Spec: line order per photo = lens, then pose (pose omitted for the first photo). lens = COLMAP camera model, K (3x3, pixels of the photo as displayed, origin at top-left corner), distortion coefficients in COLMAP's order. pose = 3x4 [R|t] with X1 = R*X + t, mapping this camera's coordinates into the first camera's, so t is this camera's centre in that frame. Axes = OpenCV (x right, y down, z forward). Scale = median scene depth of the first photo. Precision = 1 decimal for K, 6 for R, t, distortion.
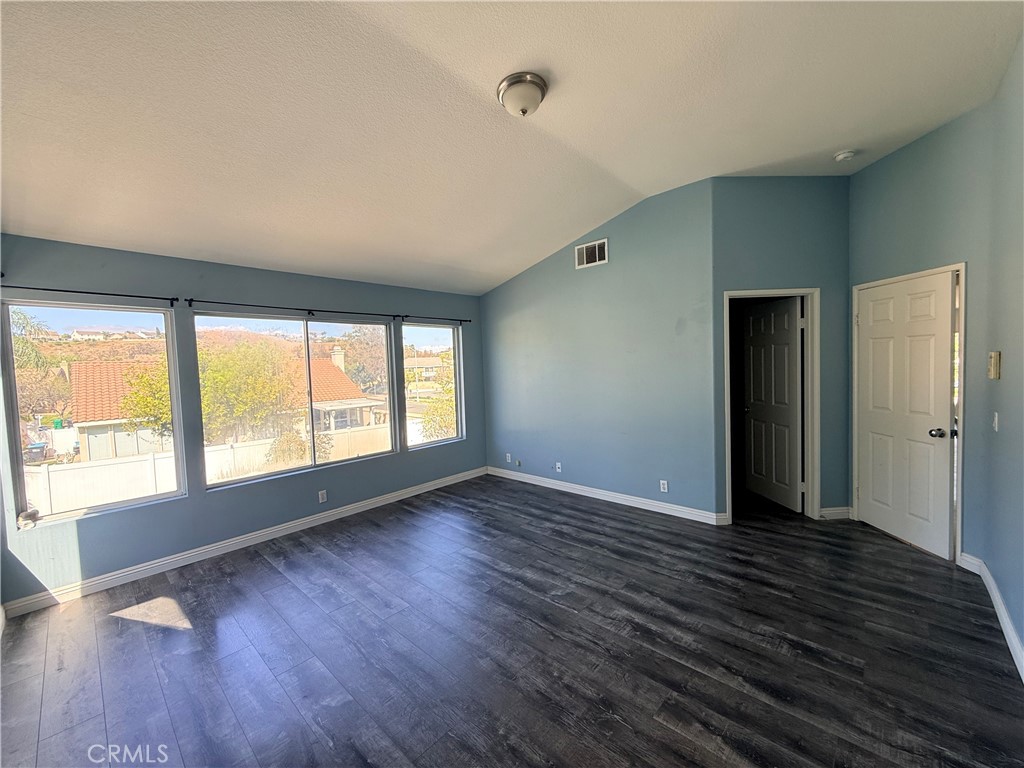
lens RADIAL K [[408.0, 0, 508.2], [0, 408.0, 380.6], [0, 0, 1]] dist [-0.003886, 0.001205]
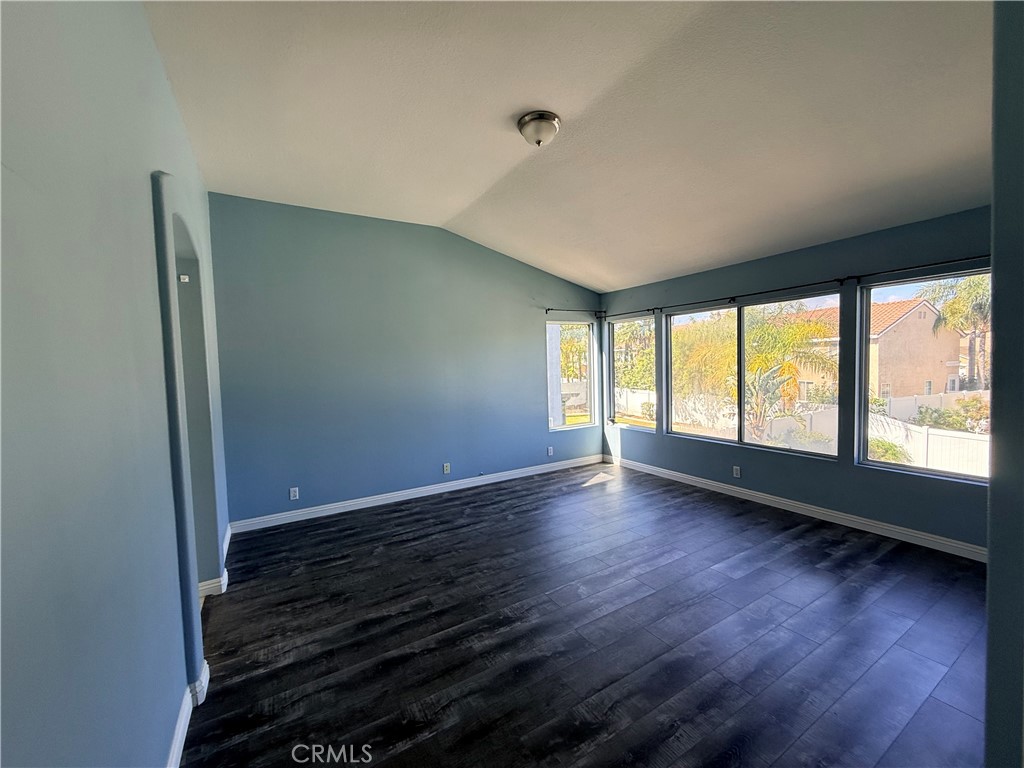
lens RADIAL K [[408.0, 0, 514.1], [0, 408.0, 383.6], [0, 0, 1]] dist [-0.003886, 0.001205]
pose [[-0.268655, 0.091905, -0.958842, 1.062393], [0.000400, 0.995448, 0.095301, -0.071519], [0.963236, 0.025219, -0.267469, 1.088569]]
